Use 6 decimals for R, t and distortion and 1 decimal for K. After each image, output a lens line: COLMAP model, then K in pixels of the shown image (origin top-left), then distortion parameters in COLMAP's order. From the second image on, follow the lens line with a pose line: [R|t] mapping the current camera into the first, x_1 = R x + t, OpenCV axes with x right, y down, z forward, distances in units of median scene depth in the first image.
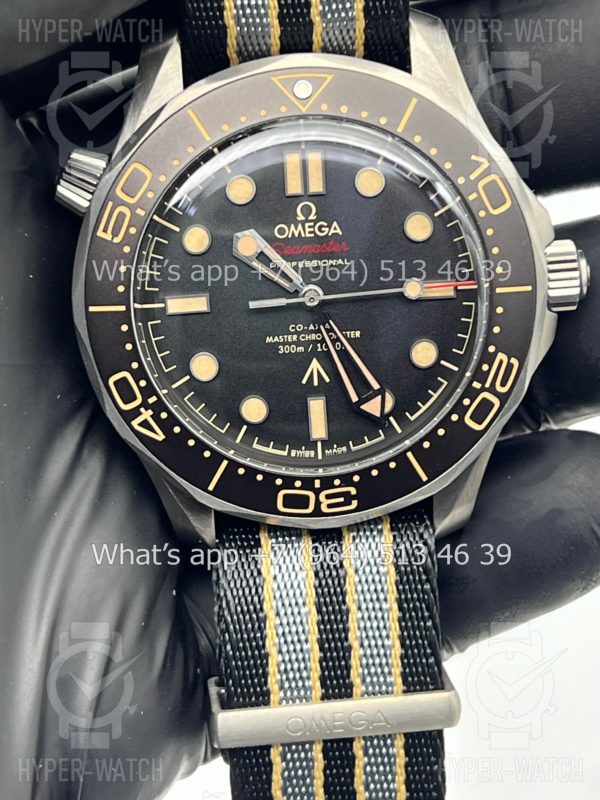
lens RADIAL K [[1866.9, 0, 302.8], [0, 1866.9, 418.6], [0, 0, 1]] dist [0.184969, 0.975491]
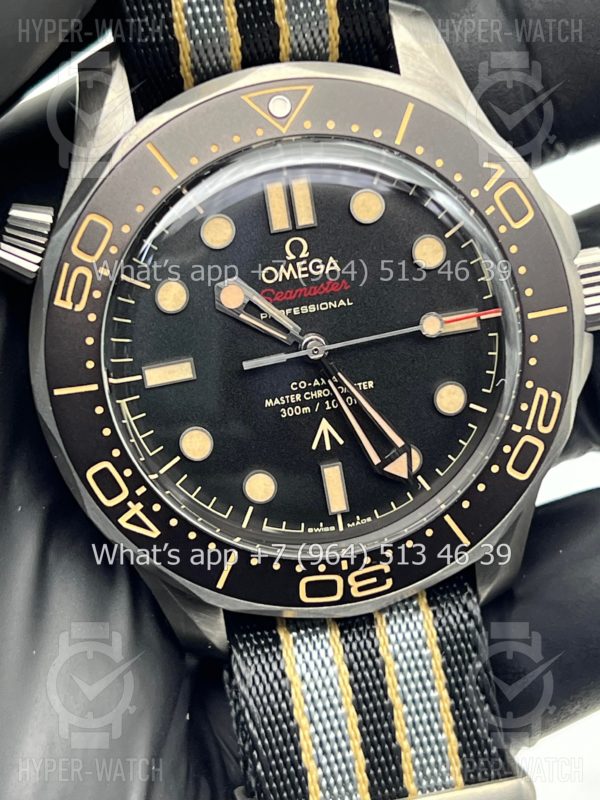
lens RADIAL K [[1866.9, 0, 302.8], [0, 1866.9, 418.6], [0, 0, 1]] dist [0.184969, 0.975491]
pose [[0.990354, -0.115868, 0.075985, -0.068016], [0.115423, 0.993264, 0.010247, -0.042272], [-0.076660, -0.001378, 0.997056, 0.154220]]
